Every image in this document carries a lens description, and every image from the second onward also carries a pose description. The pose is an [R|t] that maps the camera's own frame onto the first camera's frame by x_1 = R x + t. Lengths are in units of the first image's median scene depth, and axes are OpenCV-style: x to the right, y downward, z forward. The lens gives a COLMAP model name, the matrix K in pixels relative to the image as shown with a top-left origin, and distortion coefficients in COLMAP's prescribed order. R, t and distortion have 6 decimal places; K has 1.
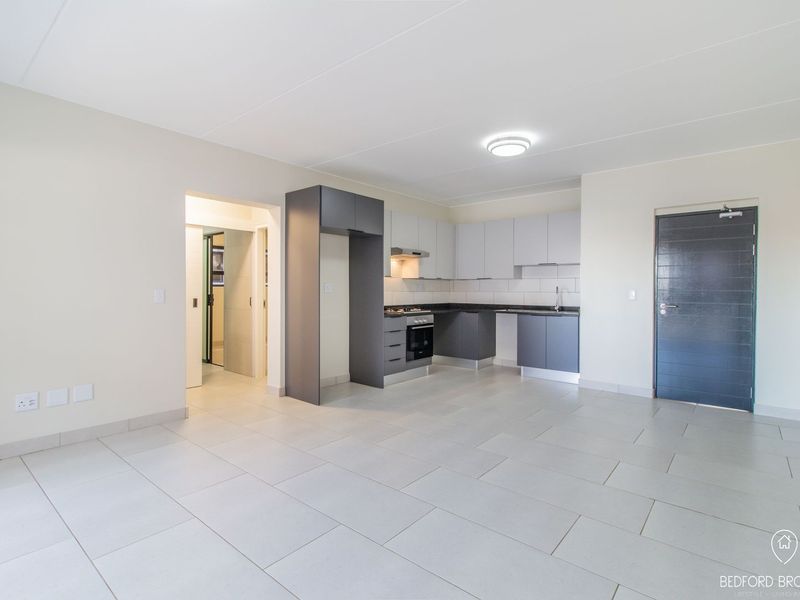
lens RADIAL K [[410.8, 0, 401.1], [0, 410.8, 292.4], [0, 0, 1]] dist [0.006094, 0.001951]
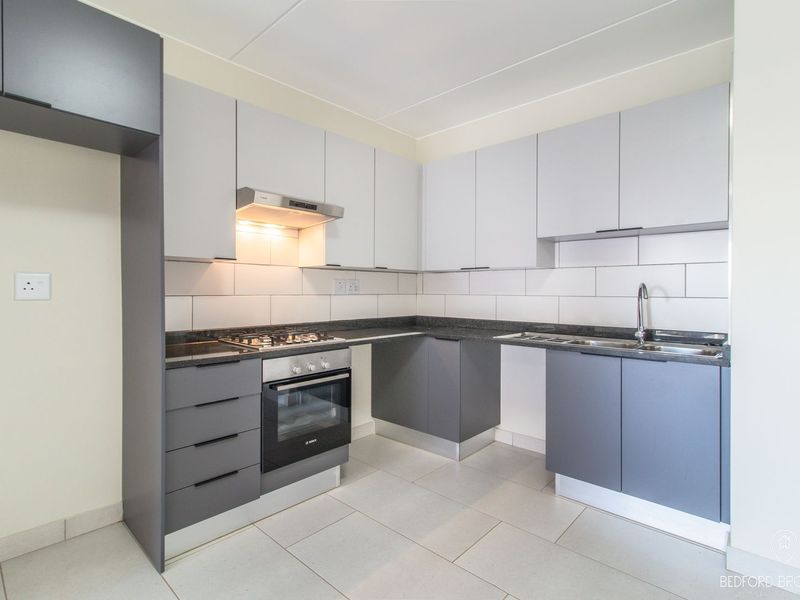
lens RADIAL K [[410.8, 0, 405.2], [0, 410.8, 294.4], [0, 0, 1]] dist [0.006094, 0.001951]
pose [[0.999163, -0.002114, -0.040857, 0.149618], [0.002040, 0.999996, -0.001848, -0.002133], [0.040861, 0.001763, 0.999163, 0.548675]]
